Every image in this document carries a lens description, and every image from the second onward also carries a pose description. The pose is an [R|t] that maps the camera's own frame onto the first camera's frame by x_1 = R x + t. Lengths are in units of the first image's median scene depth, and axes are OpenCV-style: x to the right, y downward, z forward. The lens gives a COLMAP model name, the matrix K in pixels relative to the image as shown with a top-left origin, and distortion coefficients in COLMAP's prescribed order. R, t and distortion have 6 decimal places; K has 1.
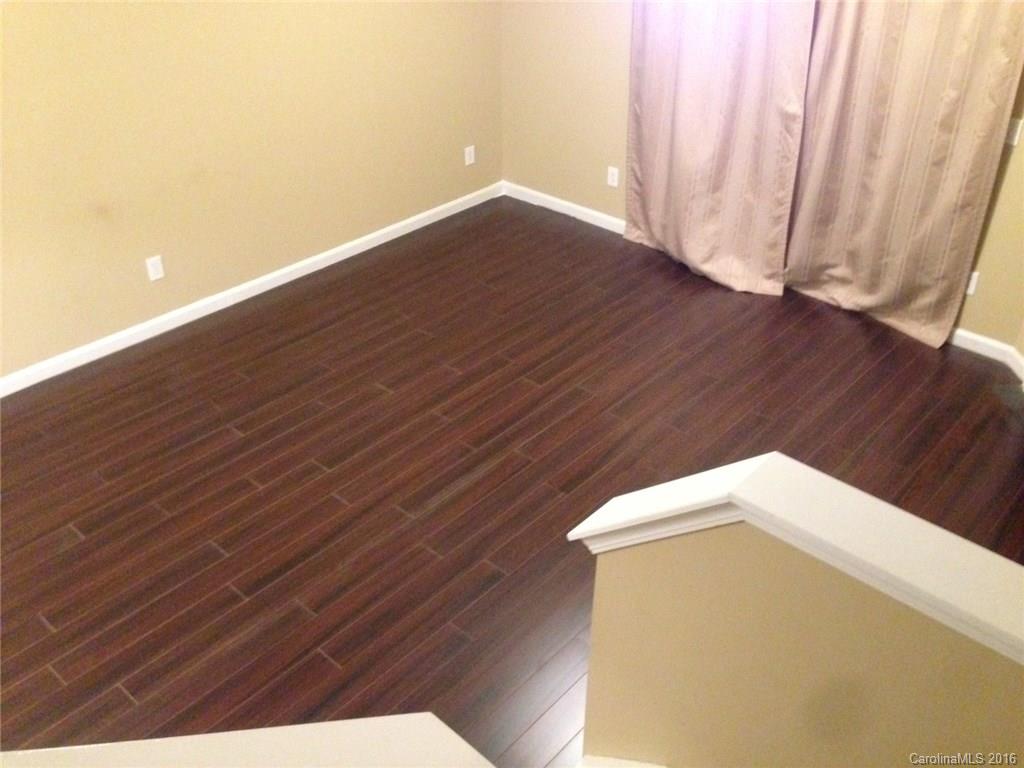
lens RADIAL K [[925.7, 0, 512.0], [0, 925.7, 384.0], [0, 0, 1]] dist [0.001324, -0.011080]
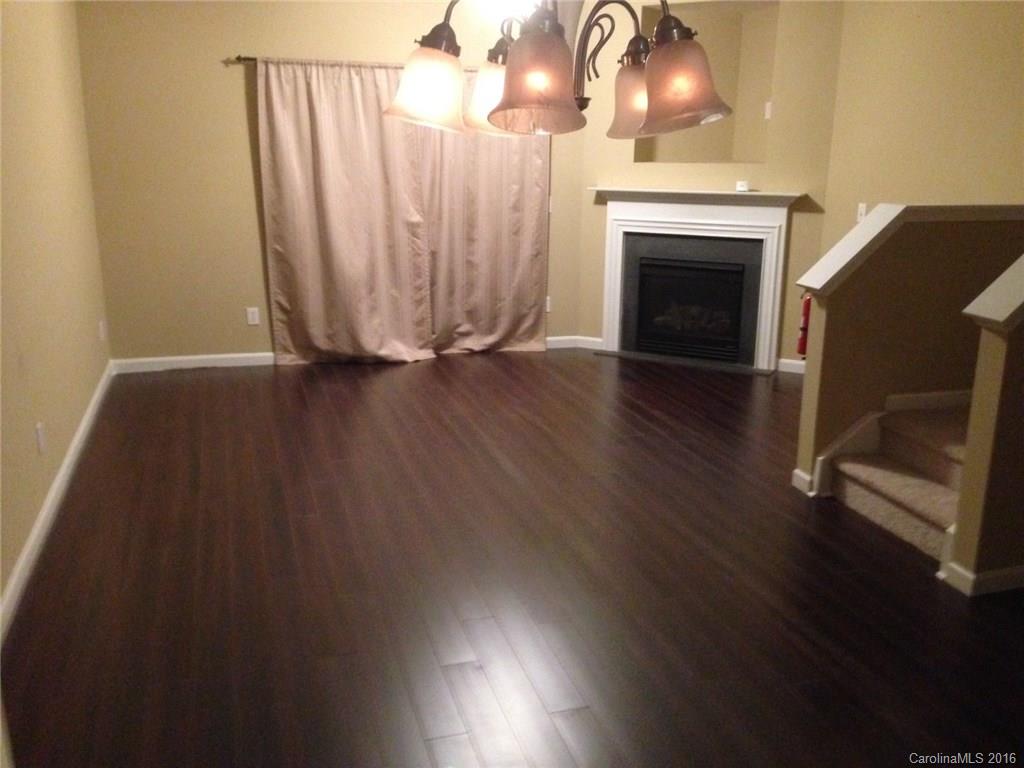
lens RADIAL K [[925.7, 0, 512.0], [0, 925.7, 384.0], [0, 0, 1]] dist [0.001324, -0.011080]
pose [[0.501112, -0.201306, 0.841643, -0.802688], [0.460617, 0.885397, -0.062480, 0.073833], [-0.732610, 0.418985, 0.536408, 0.232962]]
